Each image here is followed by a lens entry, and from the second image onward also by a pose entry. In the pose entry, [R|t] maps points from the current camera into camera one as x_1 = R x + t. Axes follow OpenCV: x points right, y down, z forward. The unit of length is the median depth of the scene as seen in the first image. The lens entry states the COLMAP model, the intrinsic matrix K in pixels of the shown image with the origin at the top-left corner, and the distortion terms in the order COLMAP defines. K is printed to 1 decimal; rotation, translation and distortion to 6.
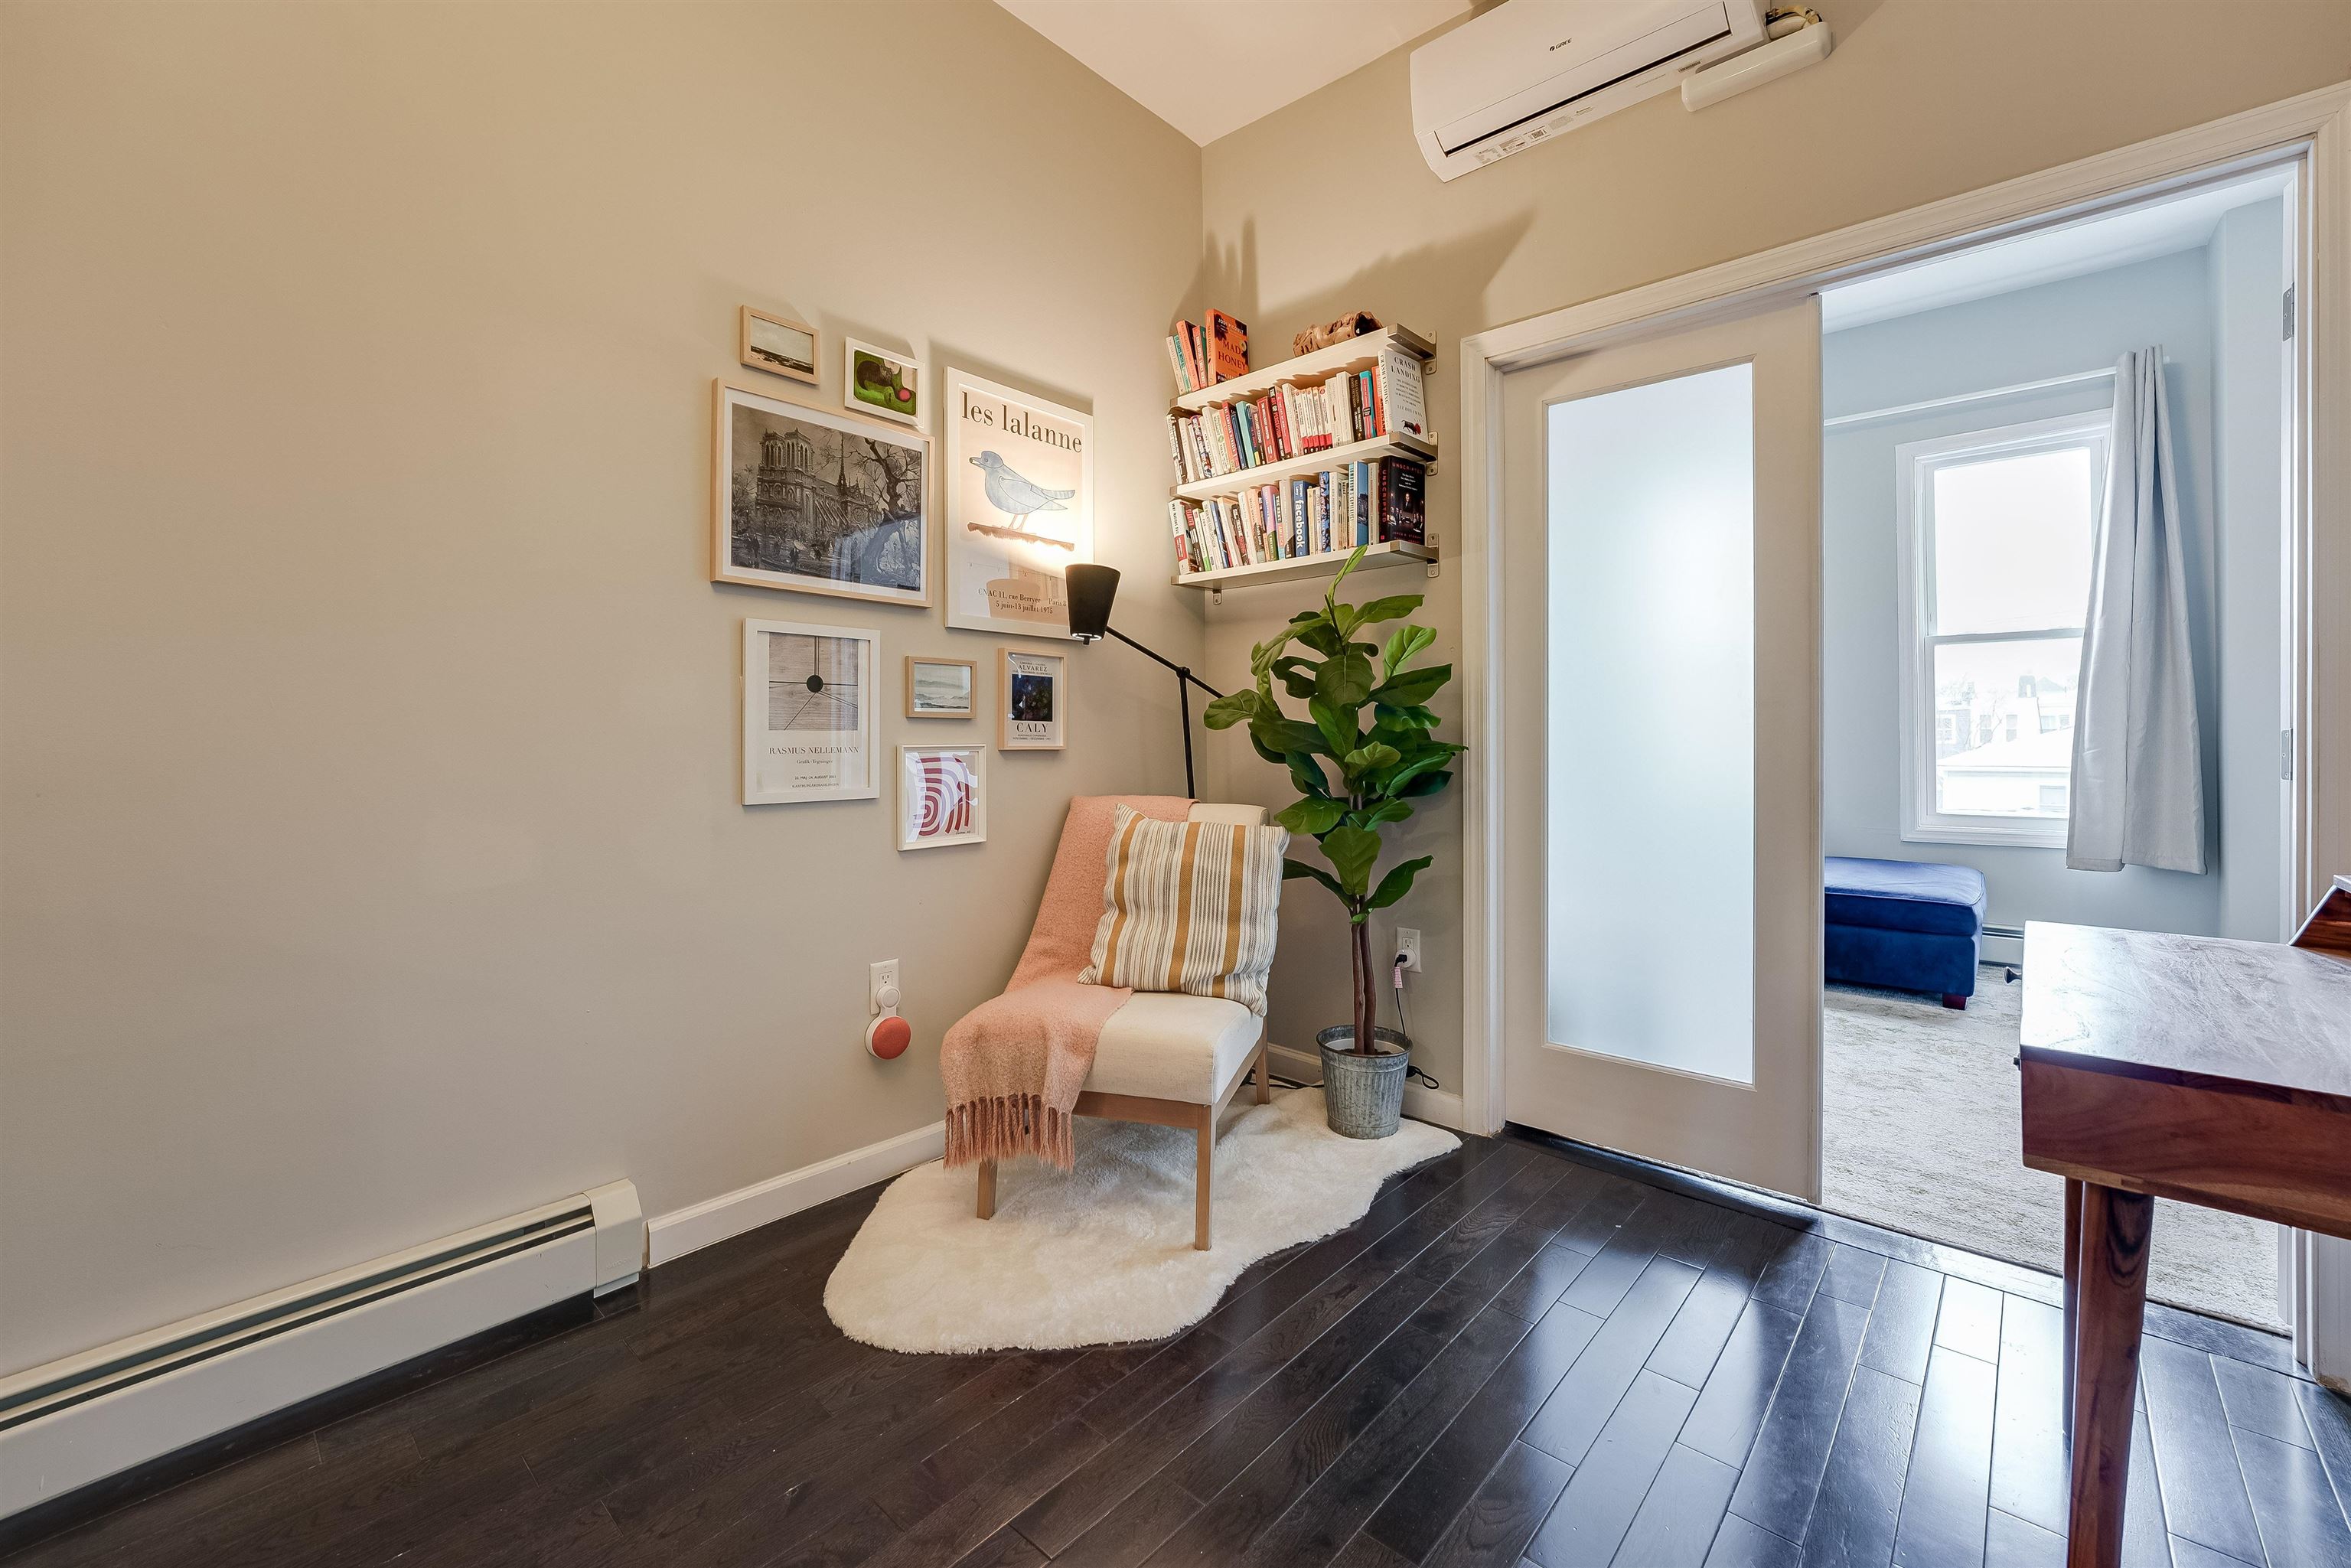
lens RADIAL K [[964.0, 0, 1173.5], [0, 964.0, 731.9], [0, 0, 1]] dist [-0.011583, 0.000305]
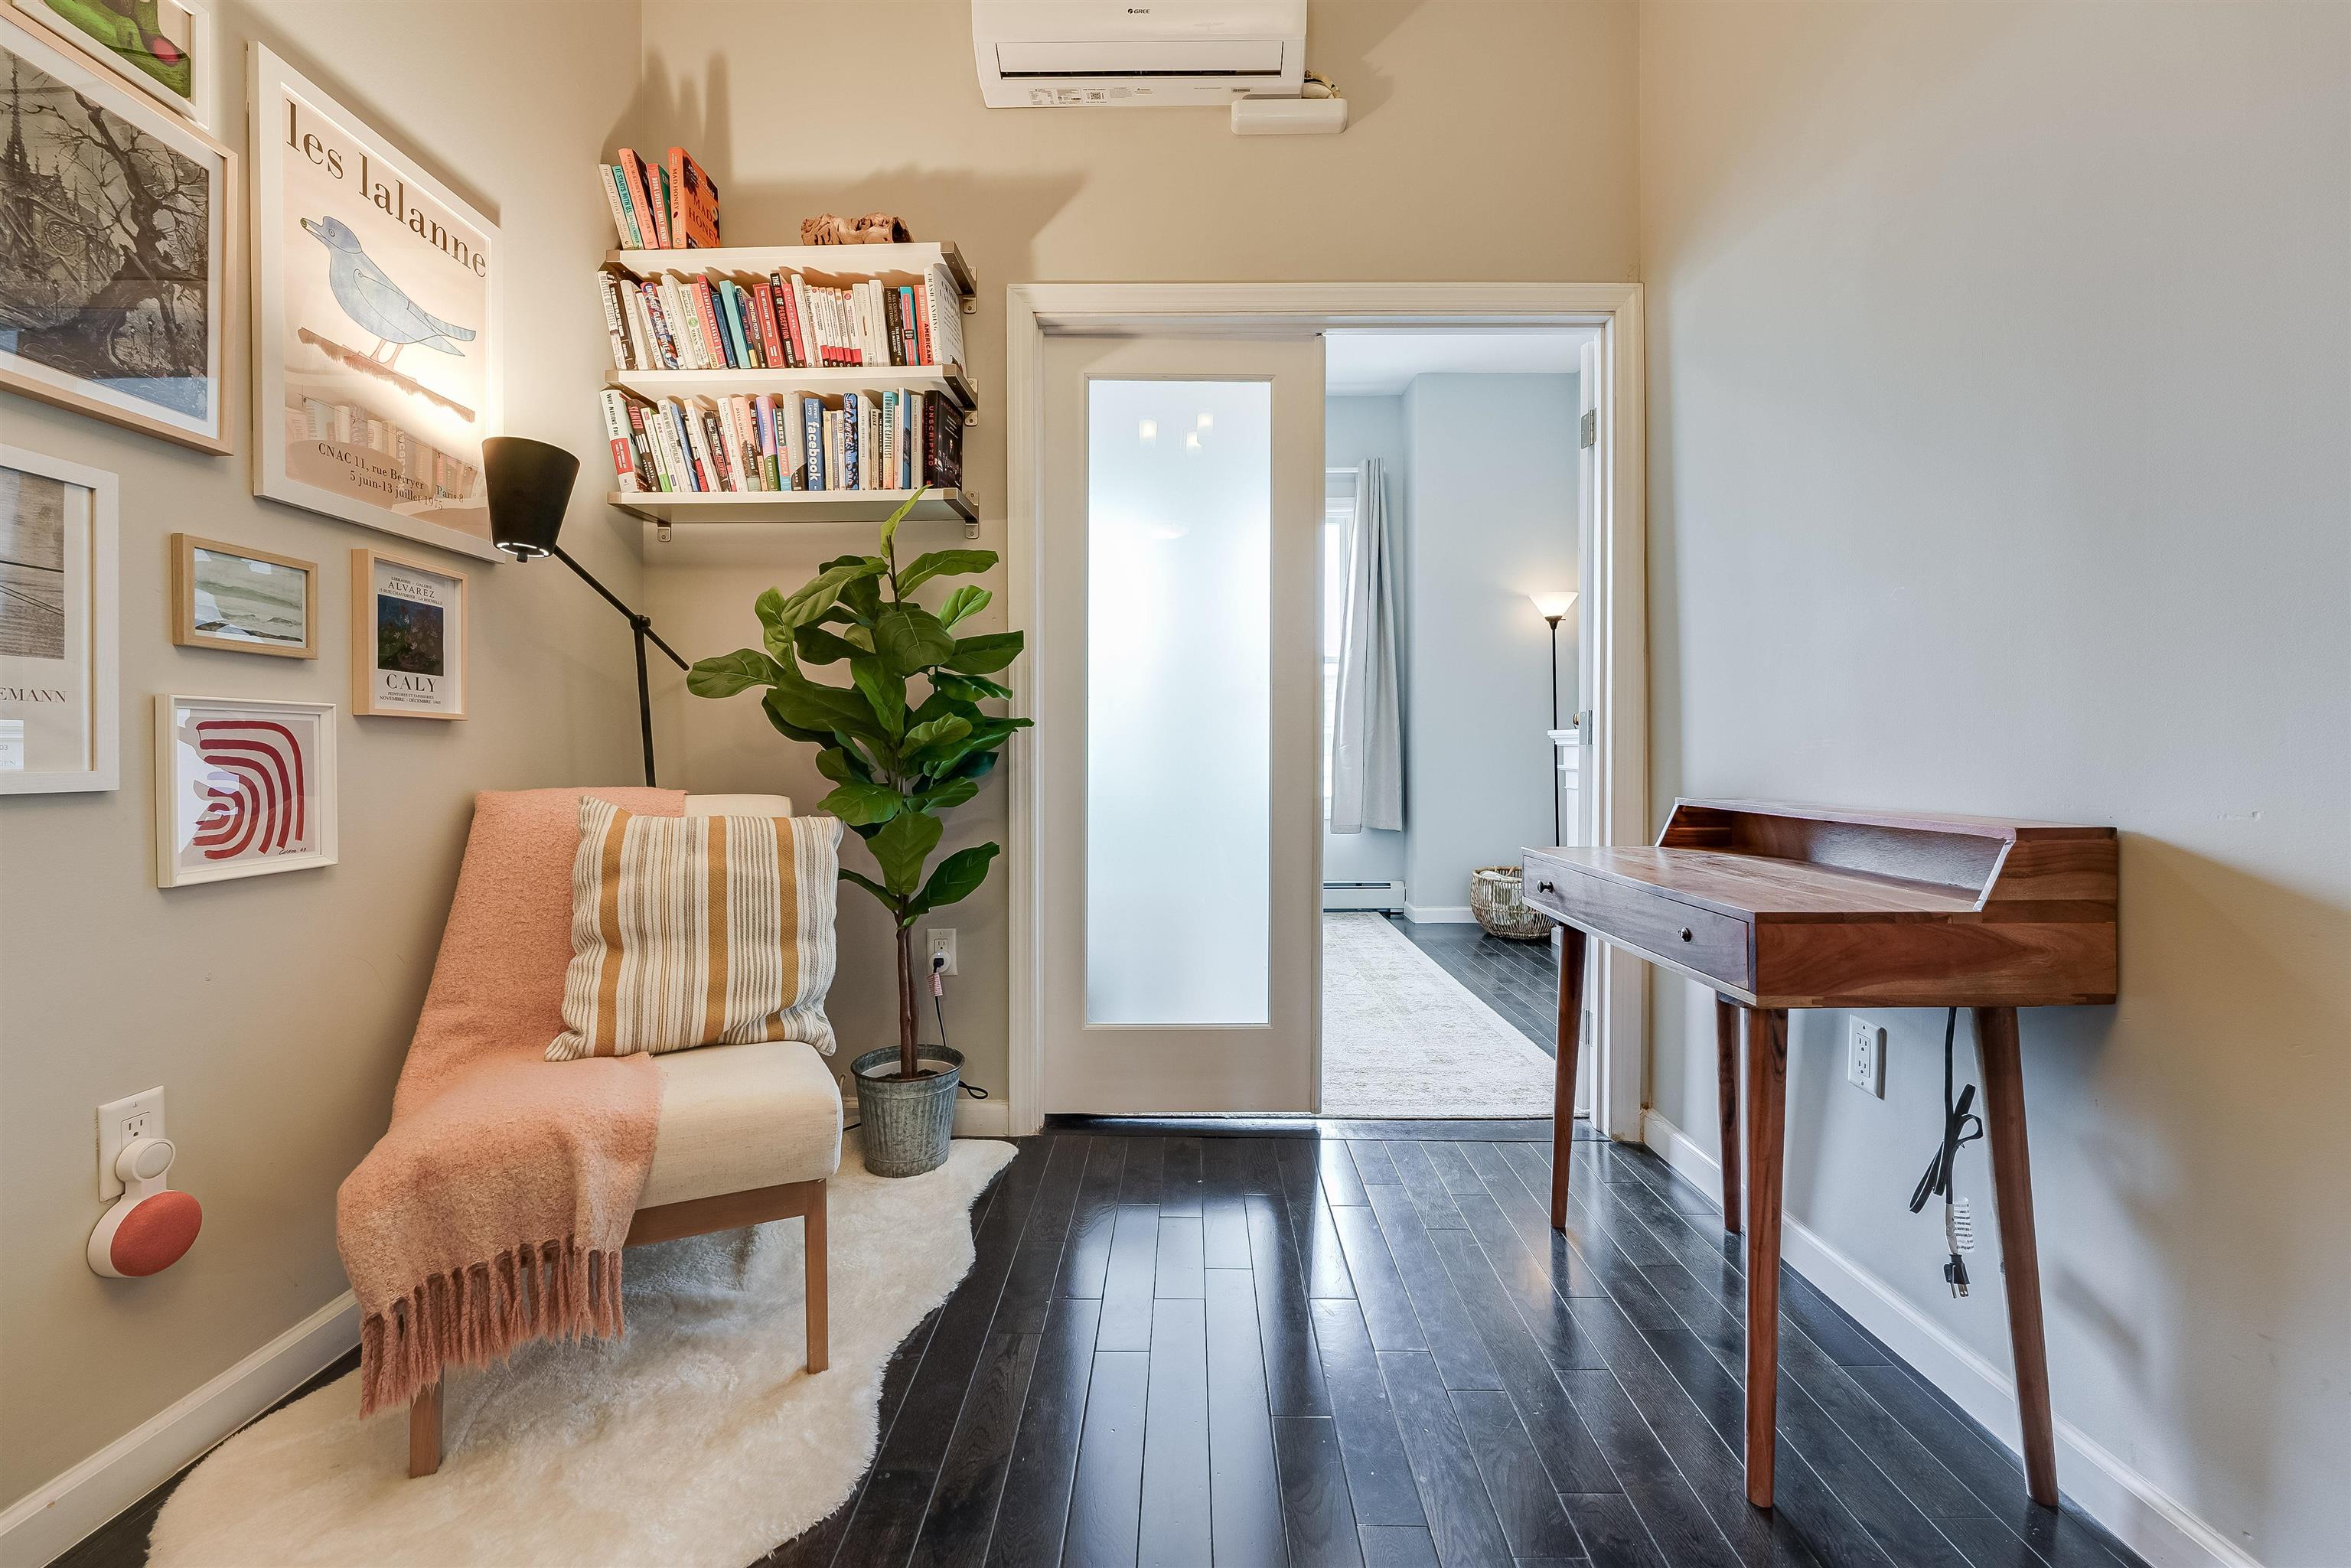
lens RADIAL K [[964.0, 0, 1188.9], [0, 964.0, 760.2], [0, 0, 1]] dist [-0.020862, 0.005835]
pose [[0.744438, -0.005019, 0.667673, -0.202173], [-0.002934, 0.999937, 0.010789, 0.041841], [-0.667686, -0.009991, 0.744376, 0.205230]]
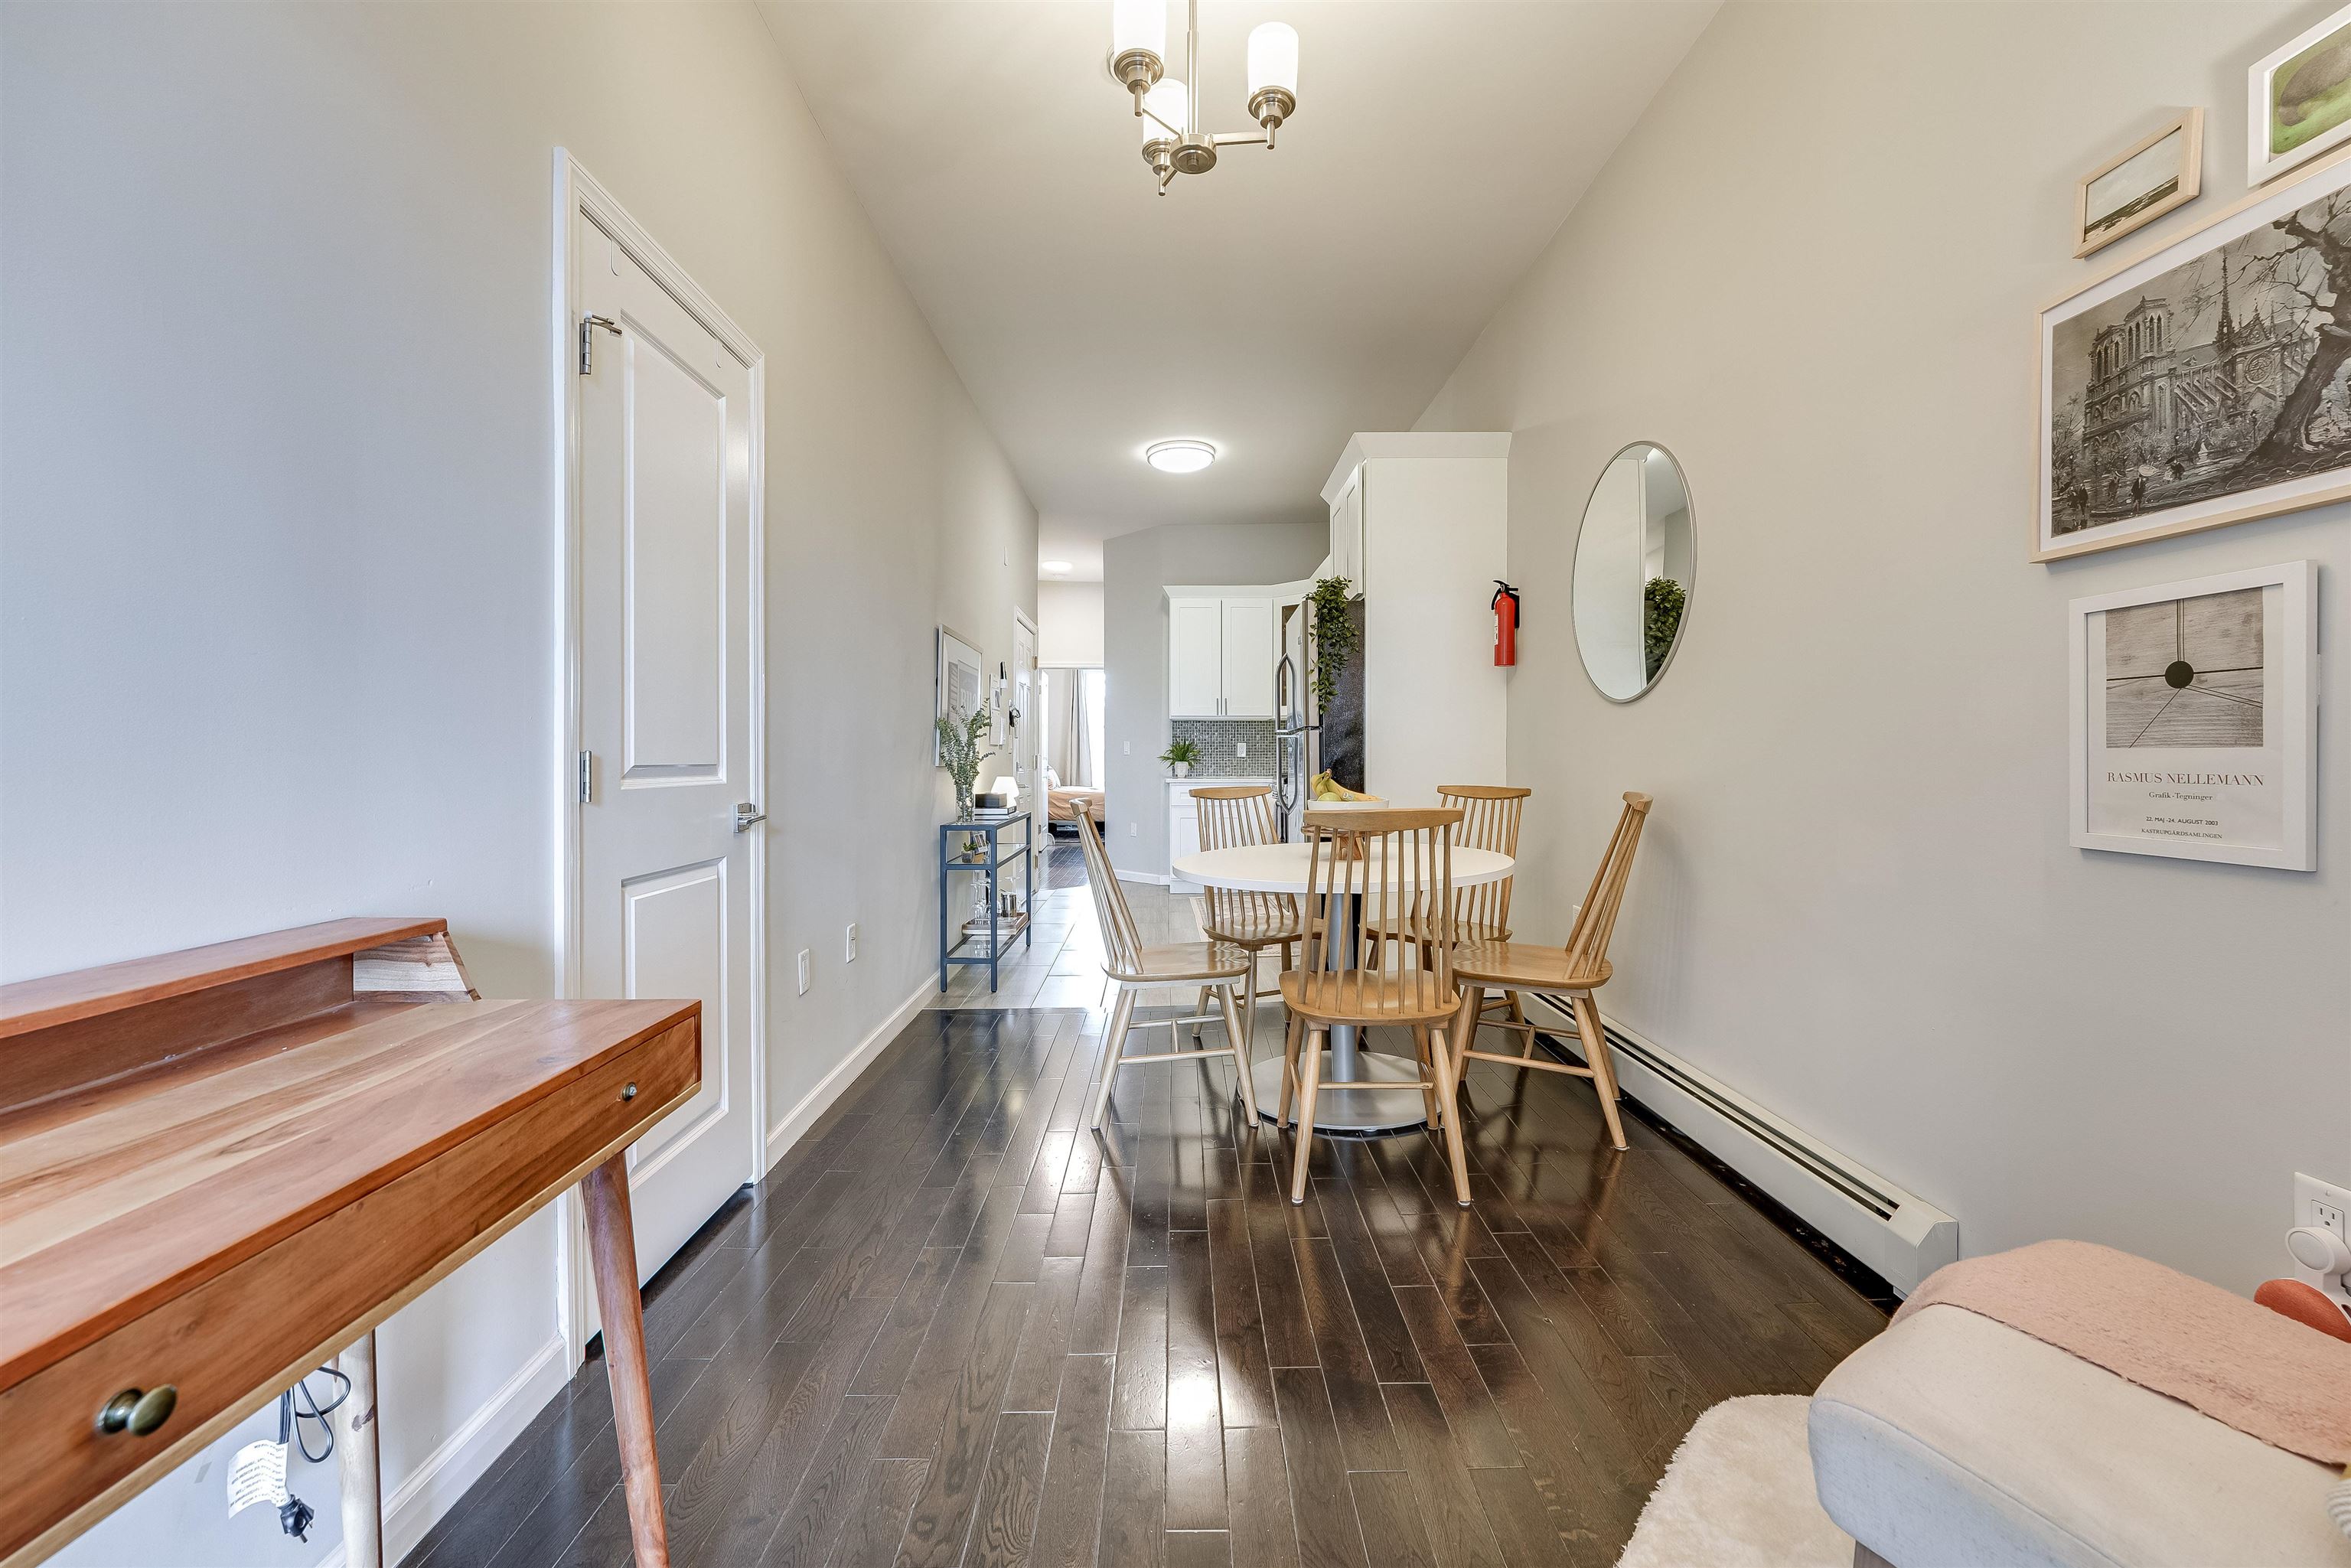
lens RADIAL K [[918.7, 0, 1203.8], [0, 918.7, 777.1], [0, 0, 1]] dist [-0.011818, -0.000096]
pose [[-0.720311, 0.021512, -0.693318, 0.459752], [0.008448, 0.999717, 0.022242, -0.000788], [0.693600, 0.010164, -0.720289, 0.882227]]
